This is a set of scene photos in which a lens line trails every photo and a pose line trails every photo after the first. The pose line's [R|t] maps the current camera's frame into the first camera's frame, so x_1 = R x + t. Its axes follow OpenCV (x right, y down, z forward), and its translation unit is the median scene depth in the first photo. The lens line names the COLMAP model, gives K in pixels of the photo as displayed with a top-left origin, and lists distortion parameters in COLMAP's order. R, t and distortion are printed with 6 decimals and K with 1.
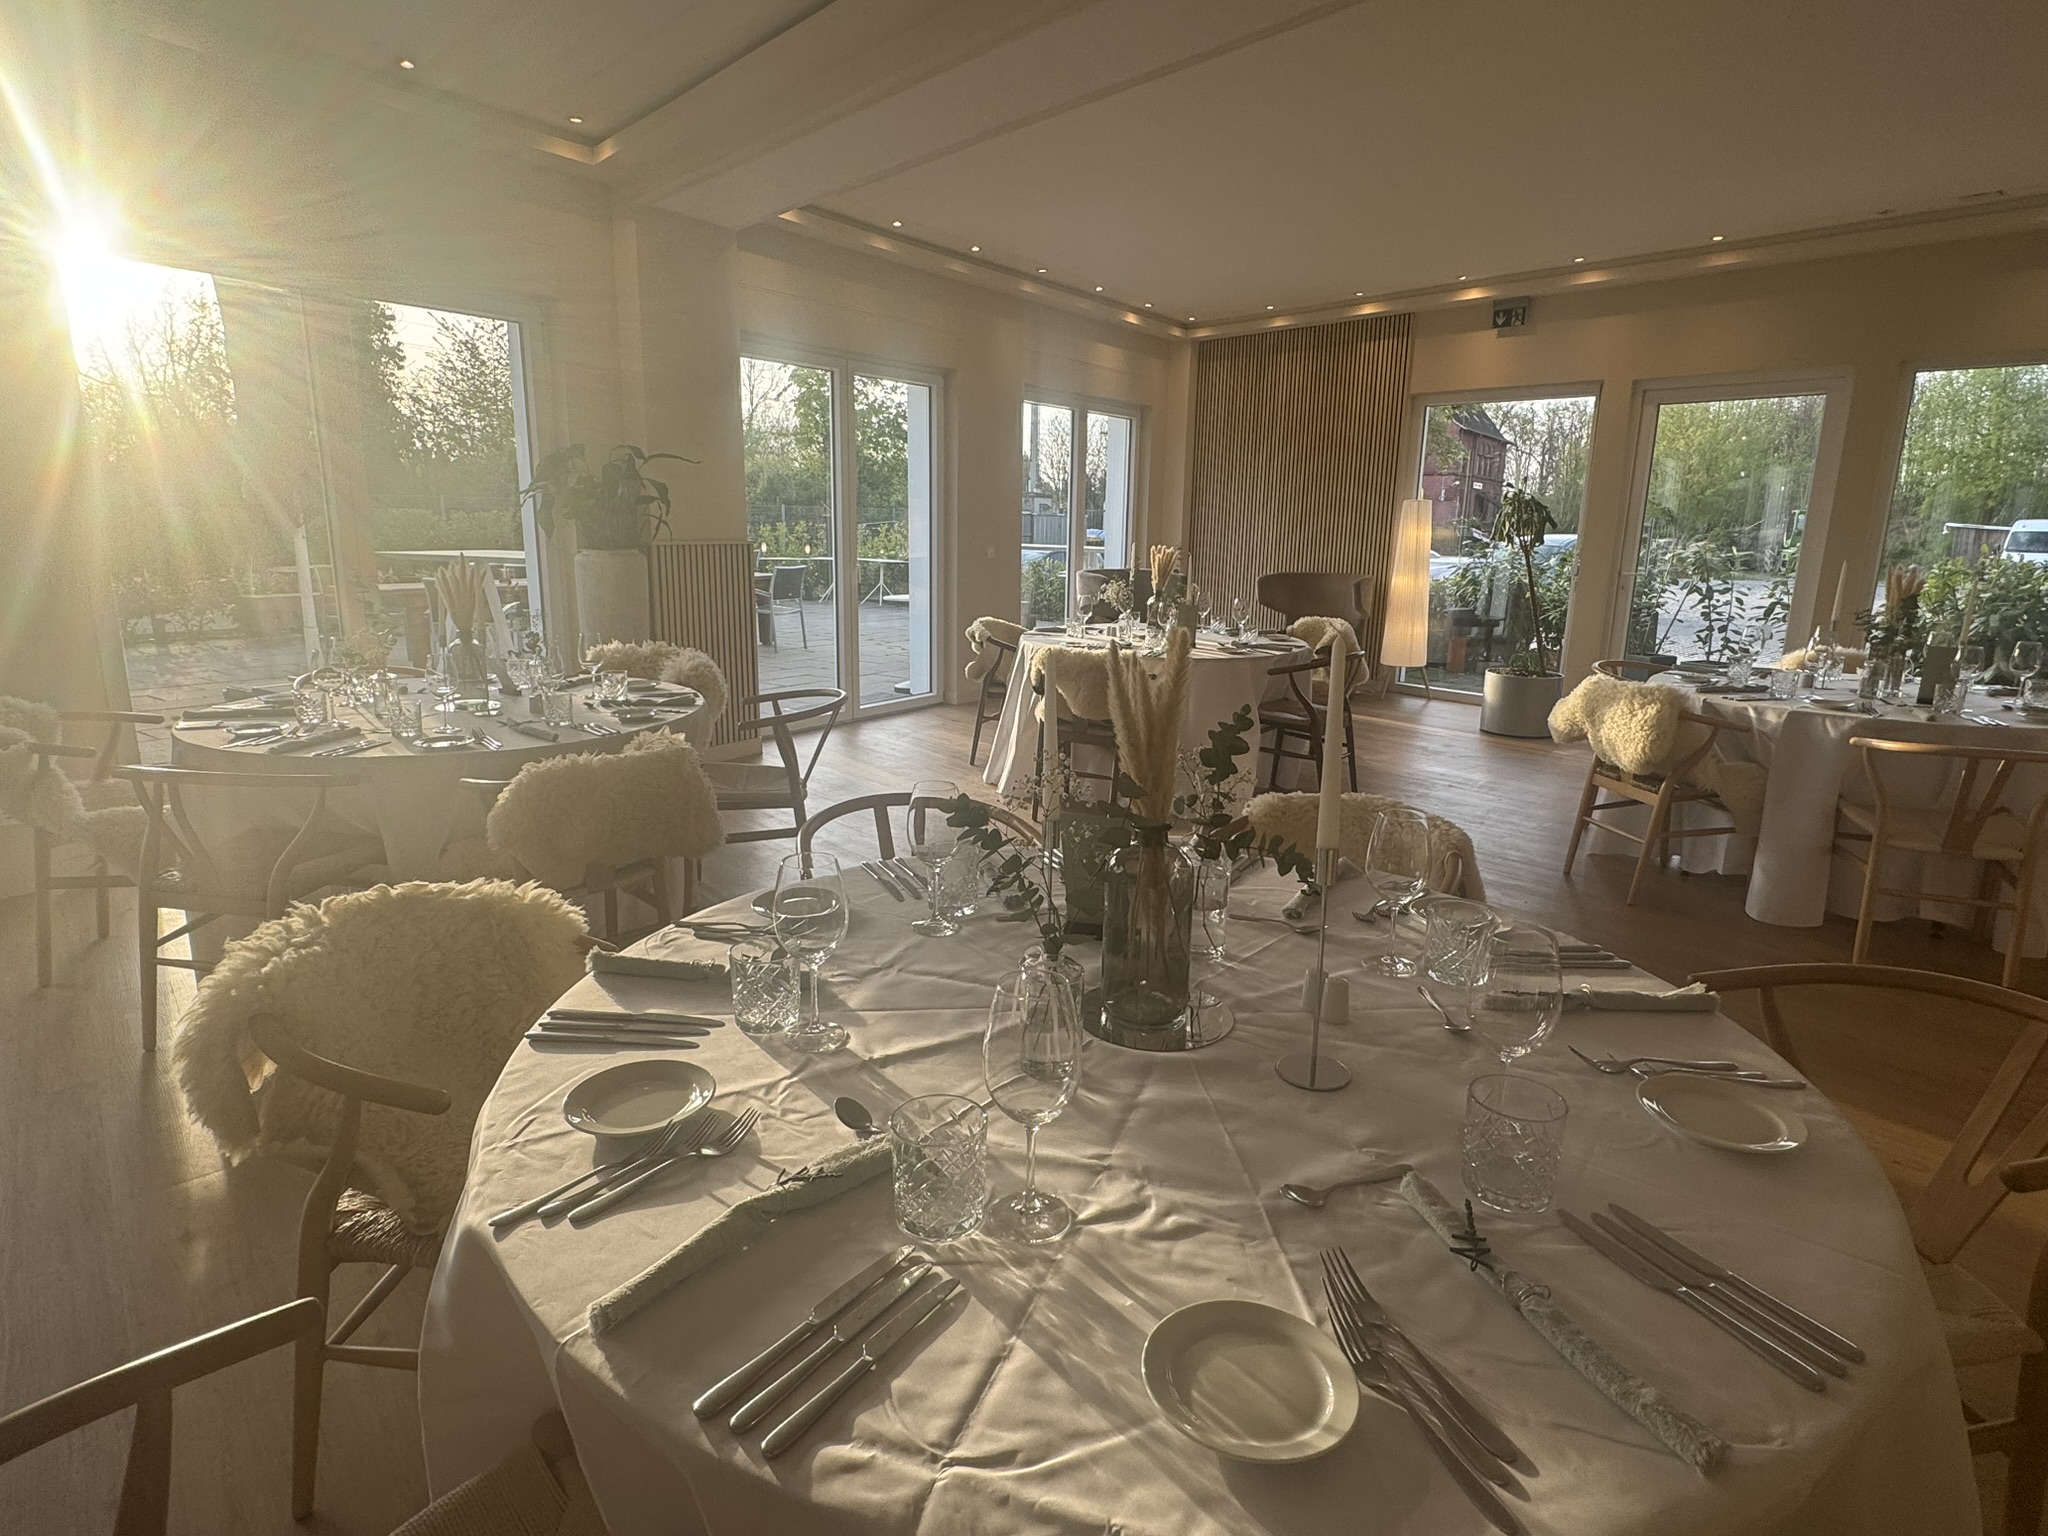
lens RADIAL K [[1075.5, 0, 1024.0], [0, 1075.5, 768.0], [0, 0, 1]] dist [-0.023003, 0.017939]
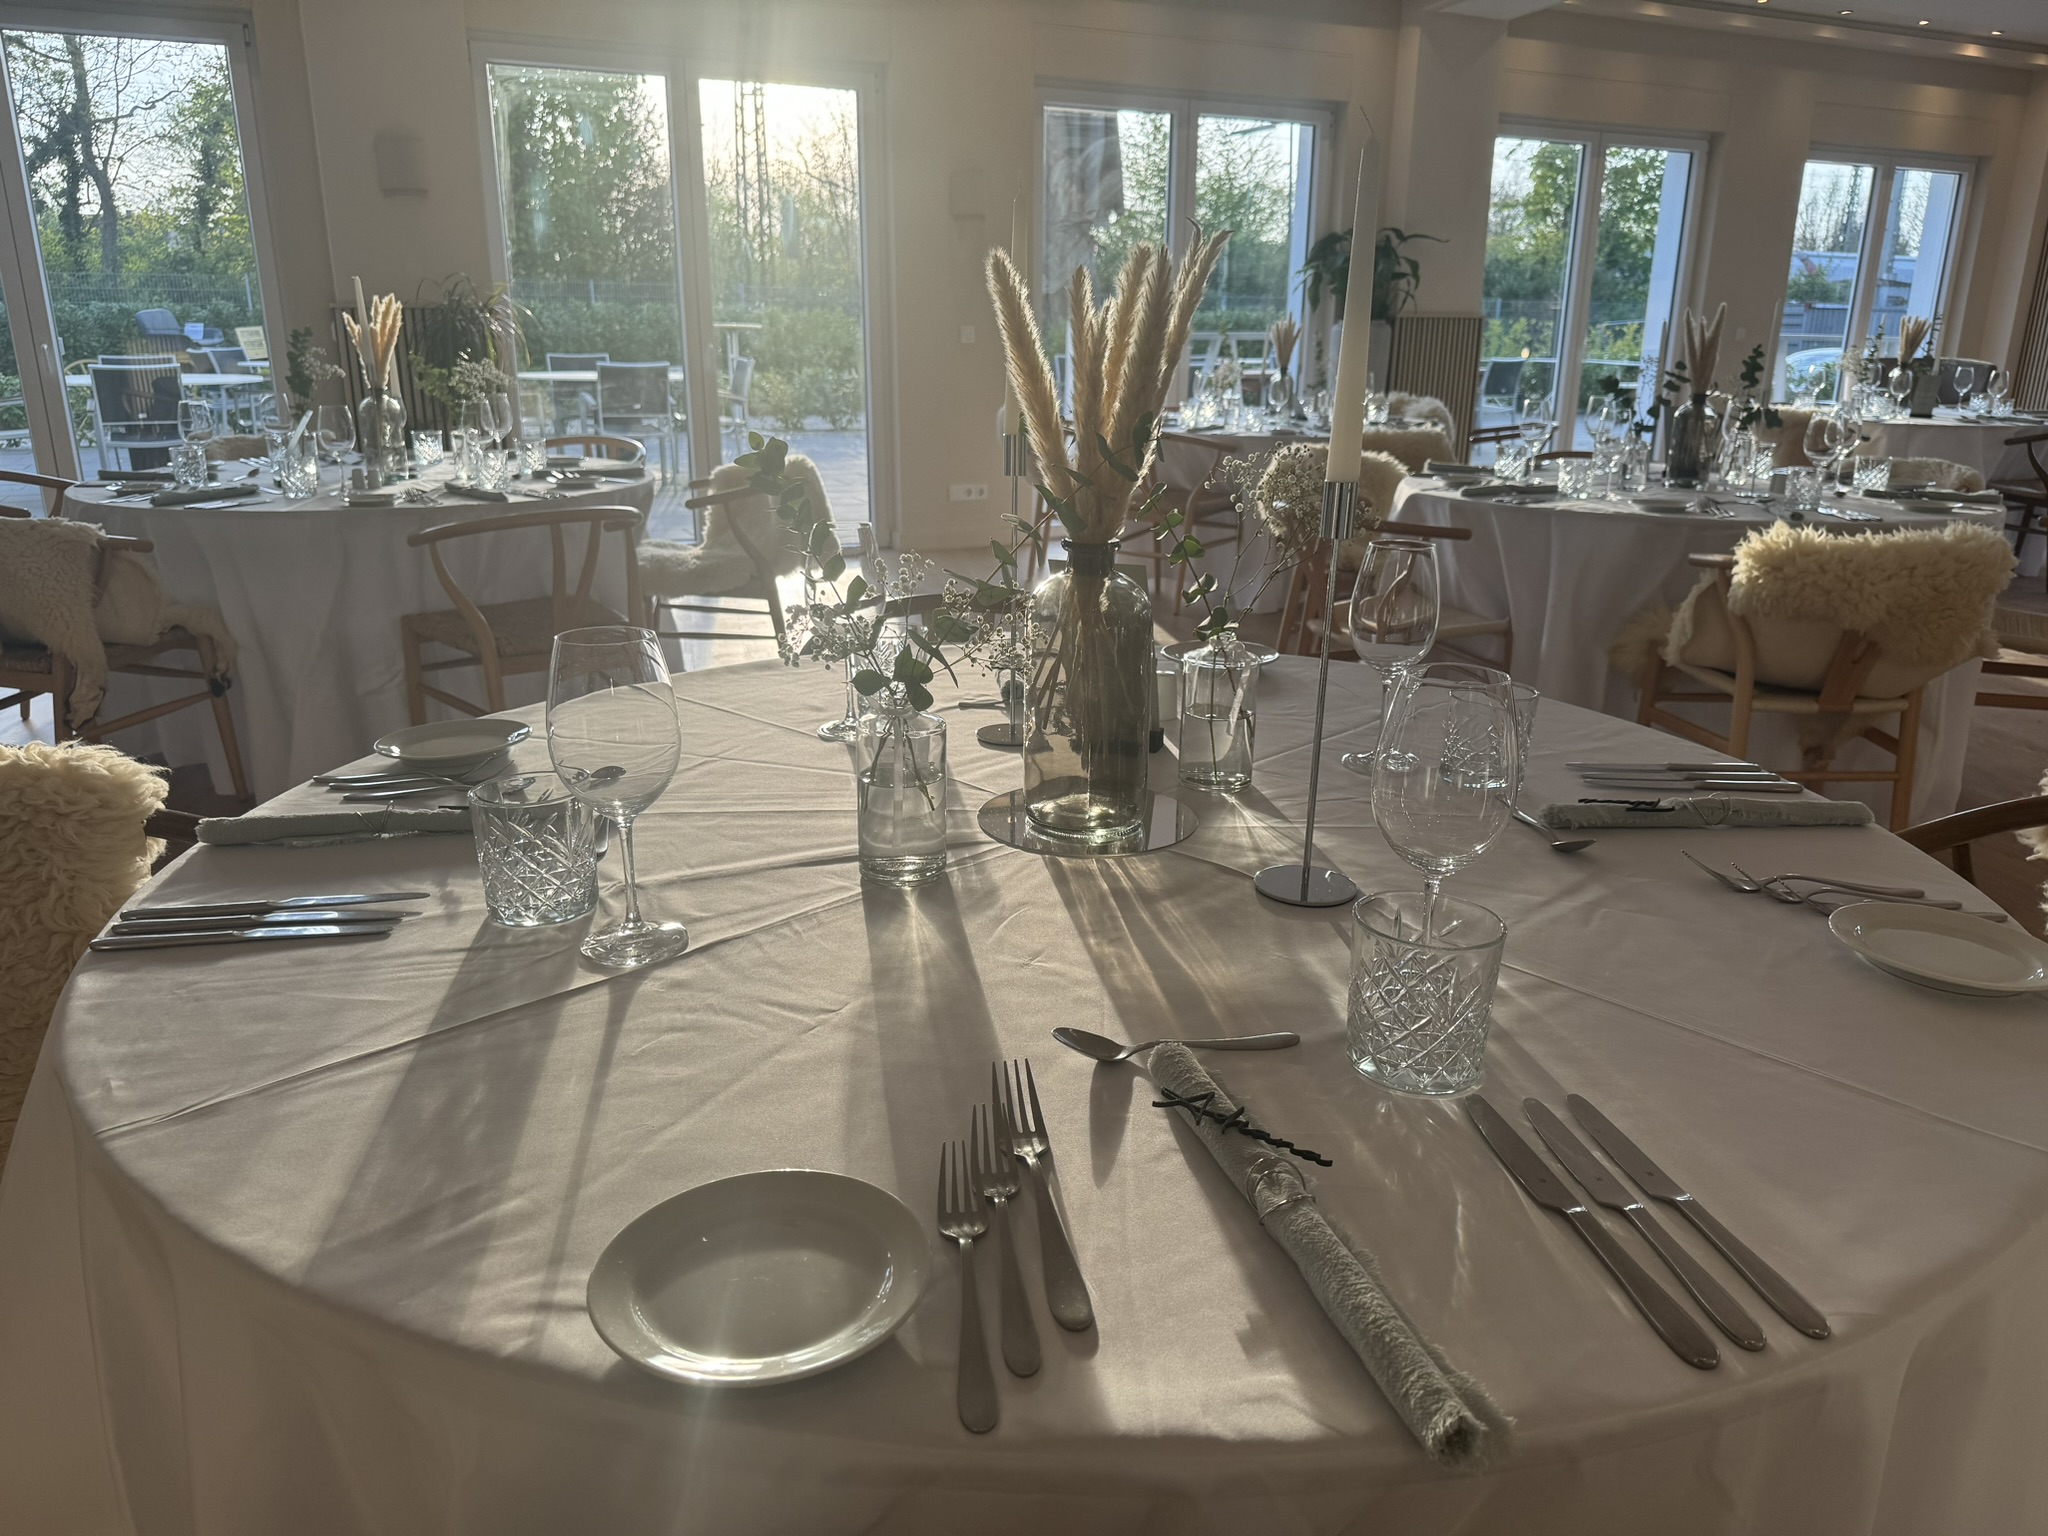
lens RADIAL K [[1442.5, 0, 1024.0], [0, 1442.5, 768.0], [0, 0, 1]] dist [-0.016509, -0.003054]
pose [[0.869648, 0.135682, -0.474661, 0.065127], [-0.101962, 0.990124, 0.096218, 0.104016], [0.483029, -0.035278, 0.874894, -0.354916]]
